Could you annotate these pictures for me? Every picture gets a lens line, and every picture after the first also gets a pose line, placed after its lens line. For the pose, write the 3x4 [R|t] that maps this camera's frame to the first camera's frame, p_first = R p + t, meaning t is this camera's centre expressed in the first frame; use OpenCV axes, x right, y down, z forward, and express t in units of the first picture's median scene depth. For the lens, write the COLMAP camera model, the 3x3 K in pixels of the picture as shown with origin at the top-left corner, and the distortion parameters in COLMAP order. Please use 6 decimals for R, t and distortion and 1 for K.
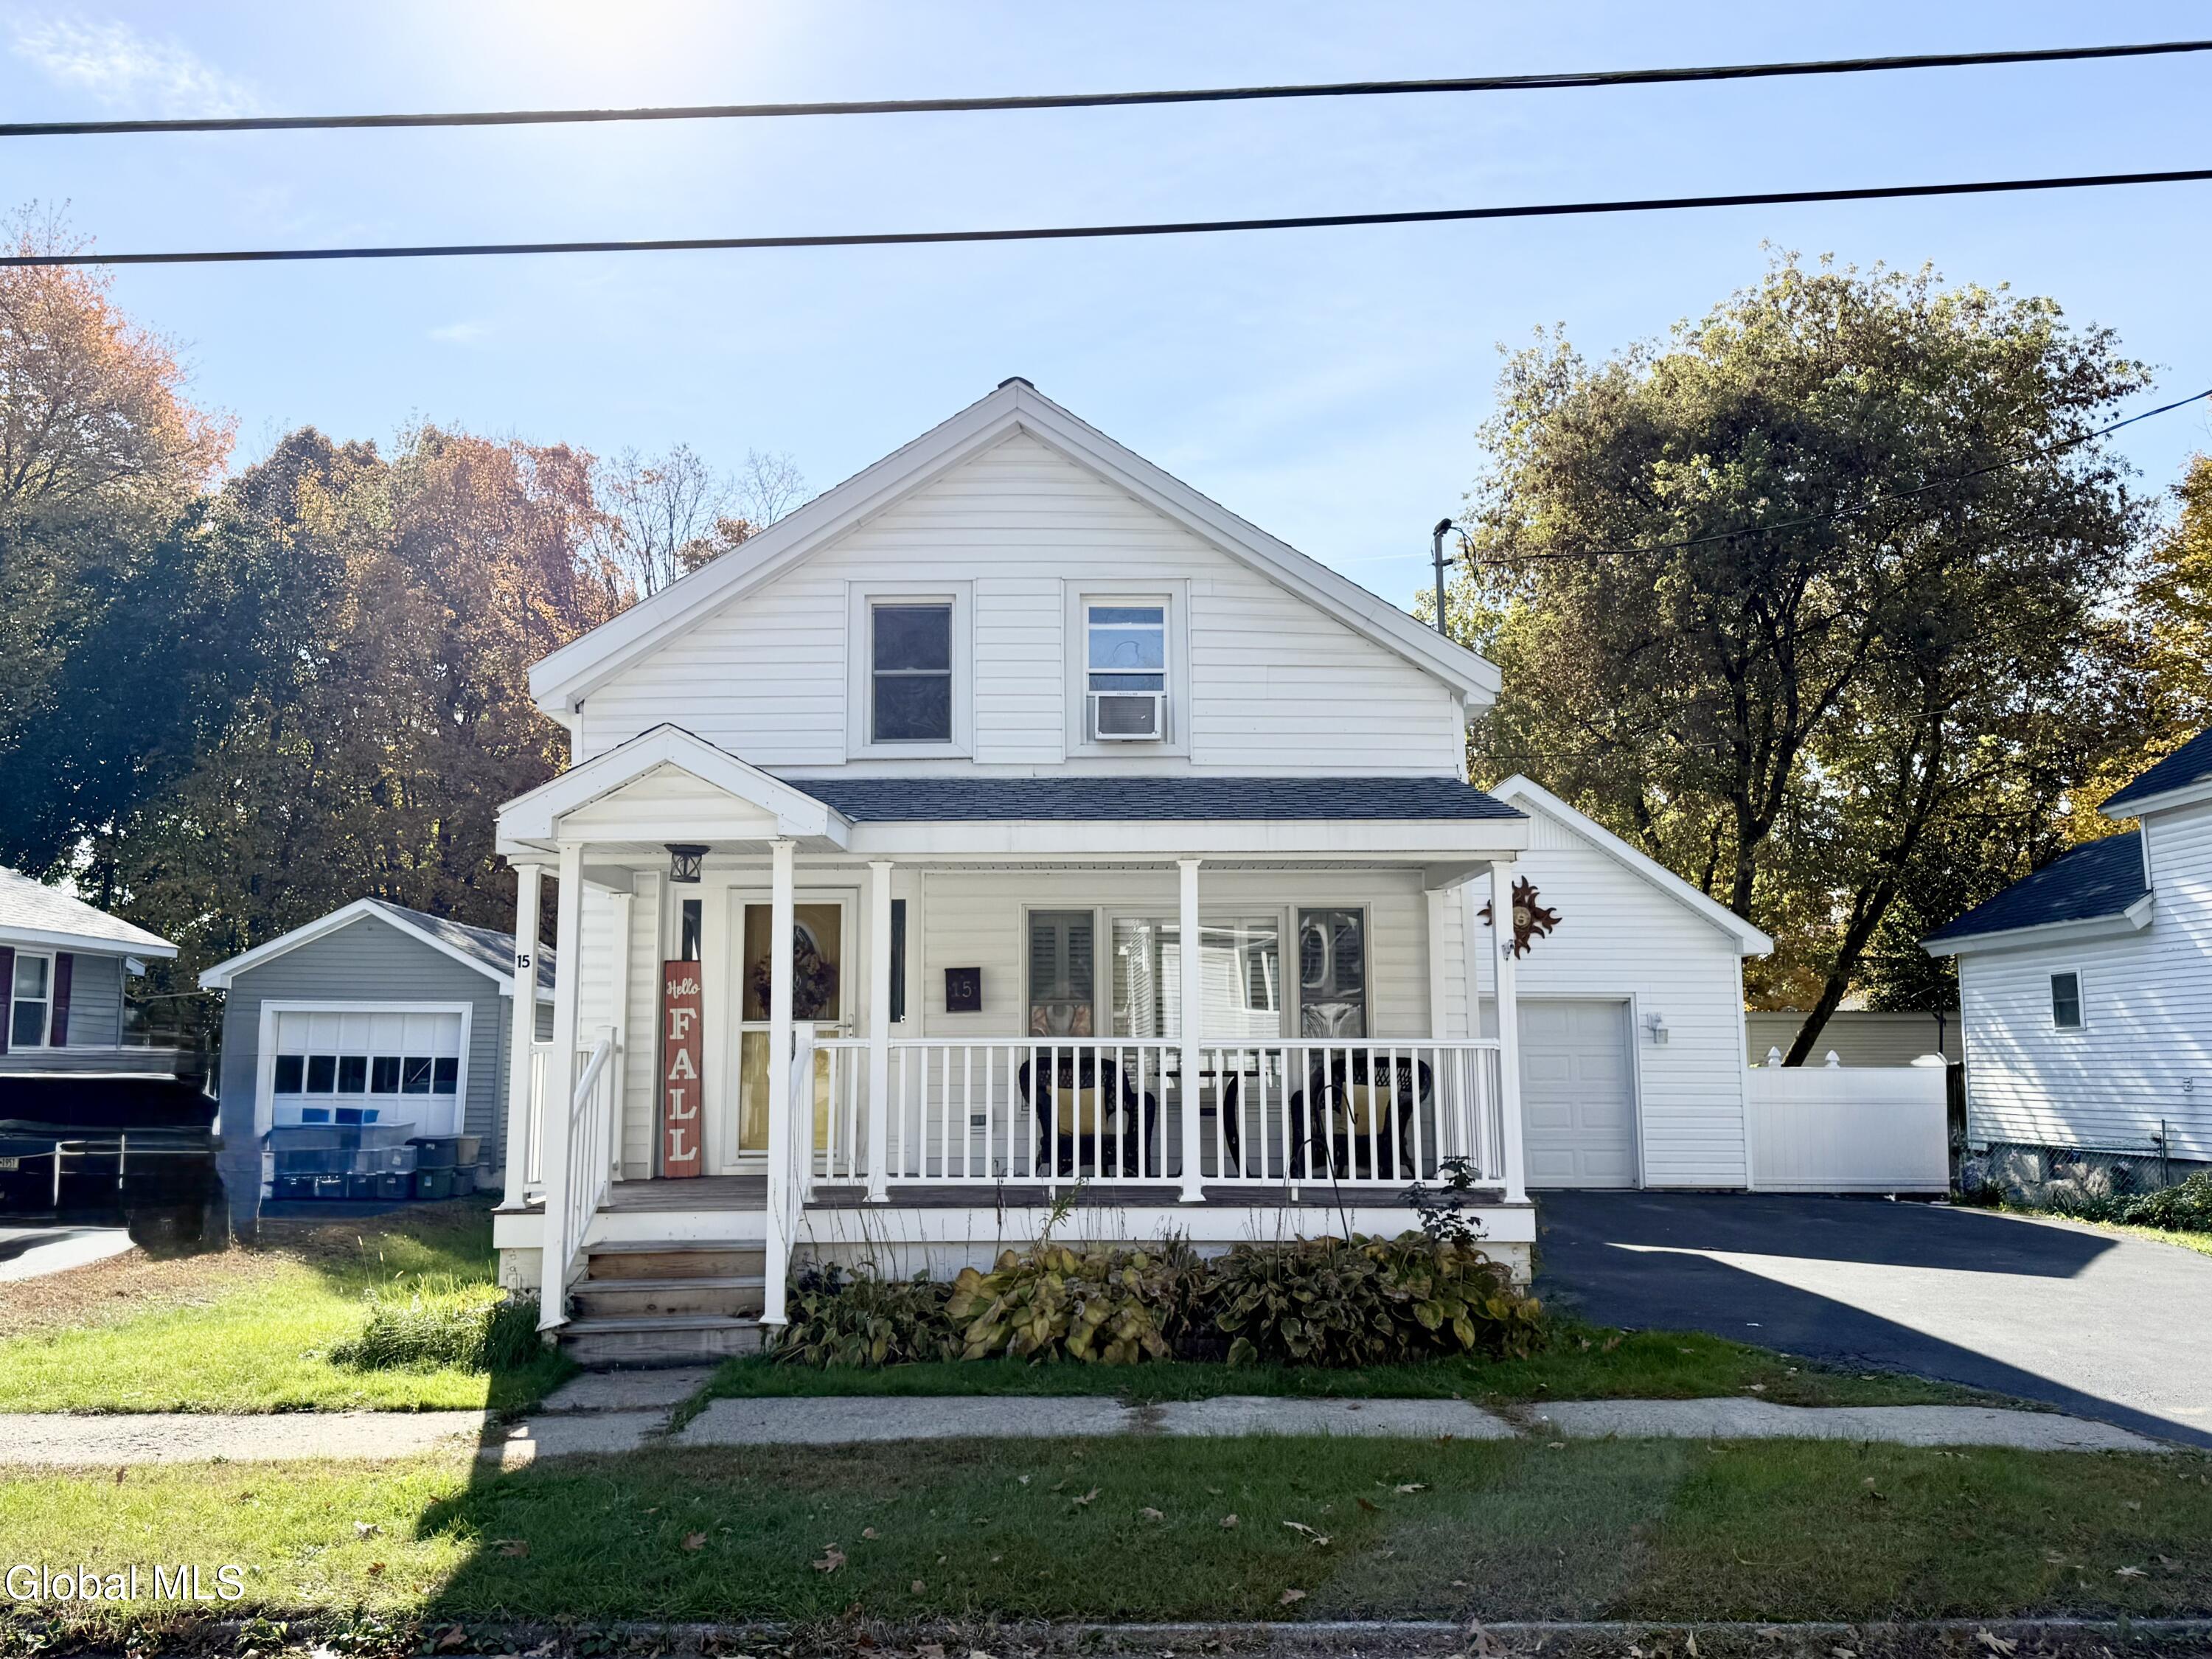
lens RADIAL K [[1811.7, 0, 1106.0], [0, 1811.7, 829.5], [0, 0, 1]] dist [0.140074, -0.251506]
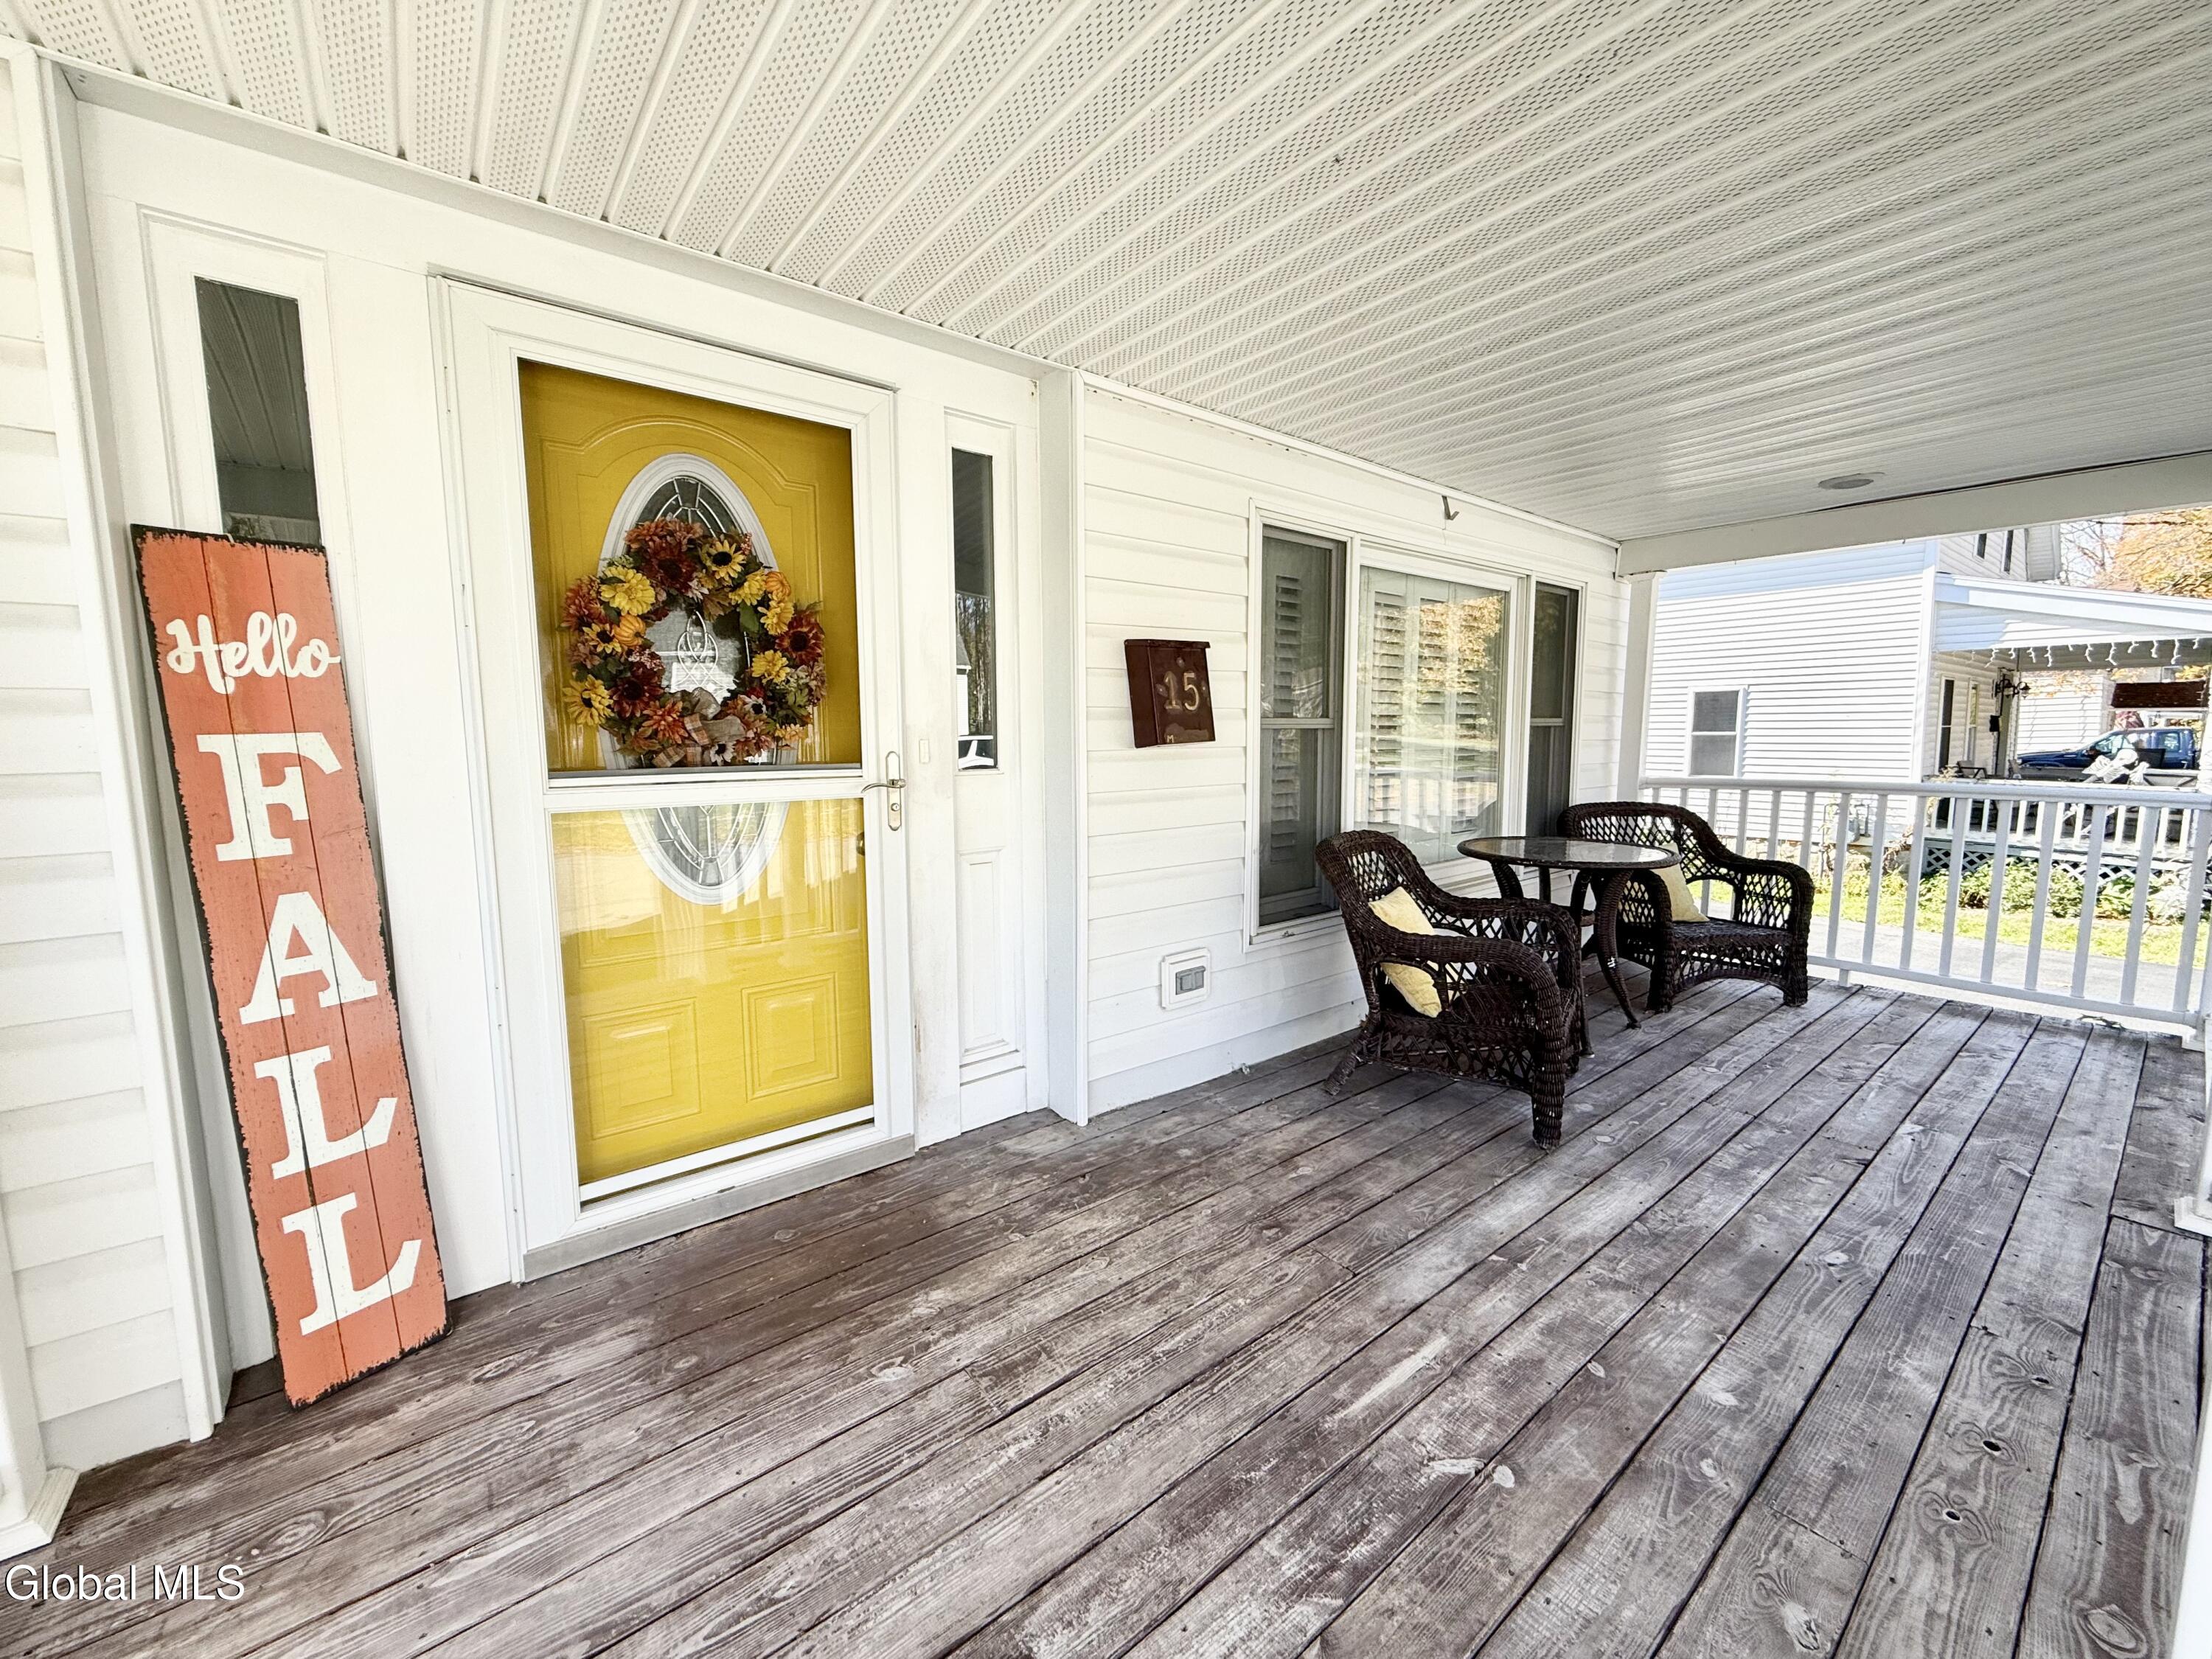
lens RADIAL K [[876.5, 0, 1094.6], [0, 876.5, 829.3], [0, 0, 1]] dist [-0.000072, 0.000364]
pose [[0.786708, -0.068339, 0.613531, -0.216255], [-0.073613, 0.976377, 0.203146, 0.077713], [-0.612920, -0.204981, 0.763094, 0.832950]]
